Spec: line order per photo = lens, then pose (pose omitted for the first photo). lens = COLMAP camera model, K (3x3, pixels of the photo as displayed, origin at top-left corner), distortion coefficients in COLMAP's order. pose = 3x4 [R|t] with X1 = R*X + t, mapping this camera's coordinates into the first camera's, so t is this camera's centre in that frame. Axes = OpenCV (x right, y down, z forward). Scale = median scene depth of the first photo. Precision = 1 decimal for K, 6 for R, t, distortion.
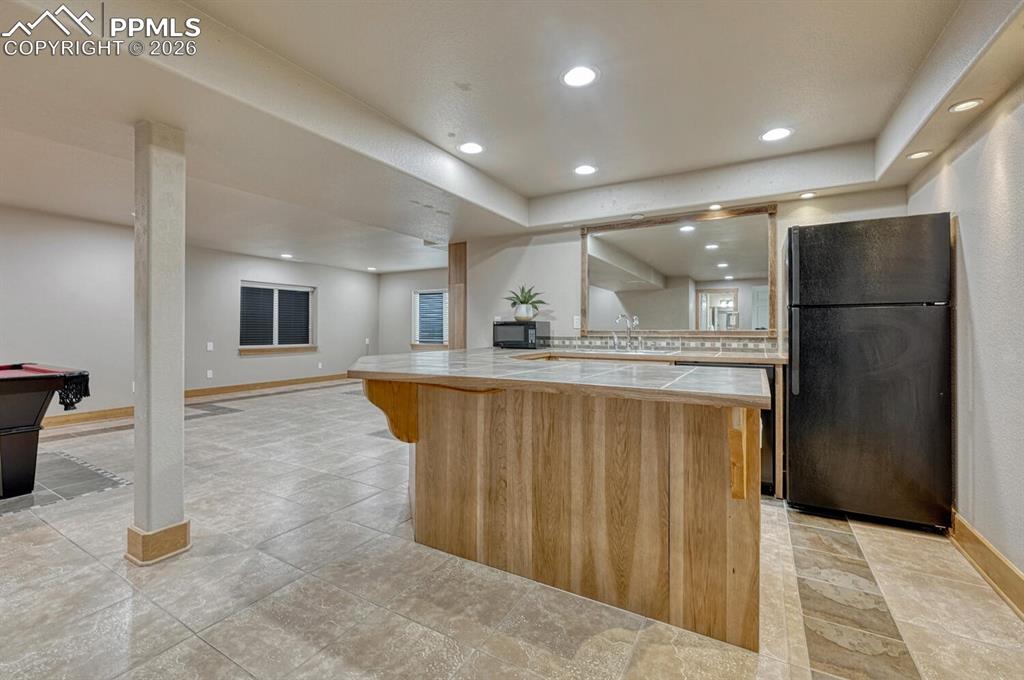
lens RADIAL K [[433.3, 0, 506.6], [0, 433.3, 333.1], [0, 0, 1]] dist [-0.003224, -0.000332]
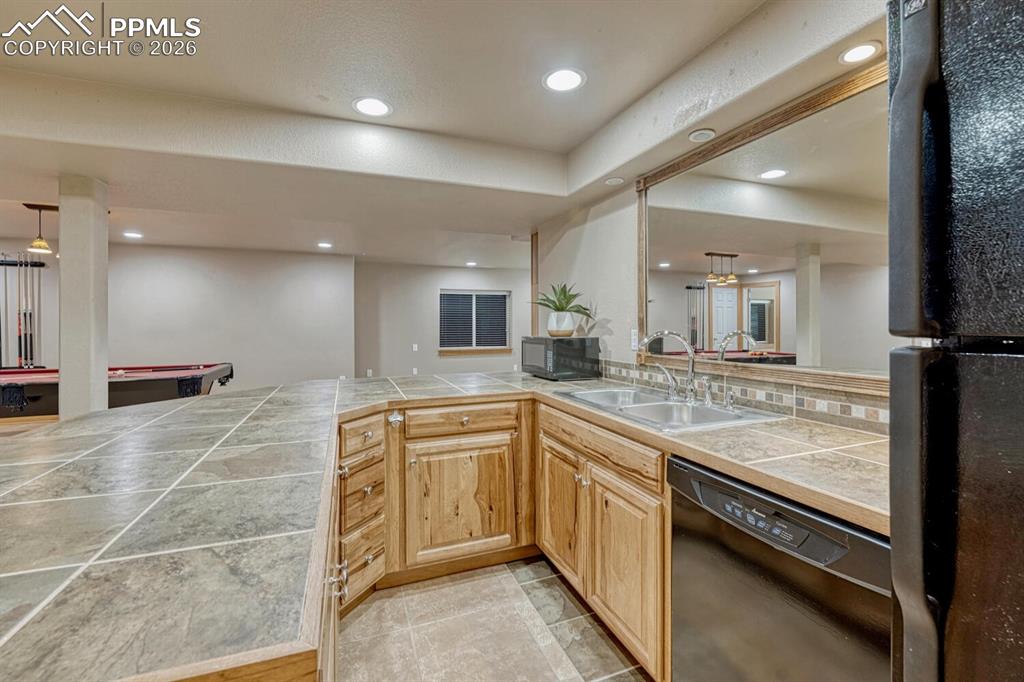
lens RADIAL K [[433.3, 0, 504.6], [0, 433.3, 324.8], [0, 0, 1]] dist [-0.003224, -0.000332]
pose [[0.765434, 0.000064, -0.643514, 0.399237], [-0.003703, 0.999984, -0.004304, -0.041642], [0.643503, 0.005677, 0.765422, 0.419632]]
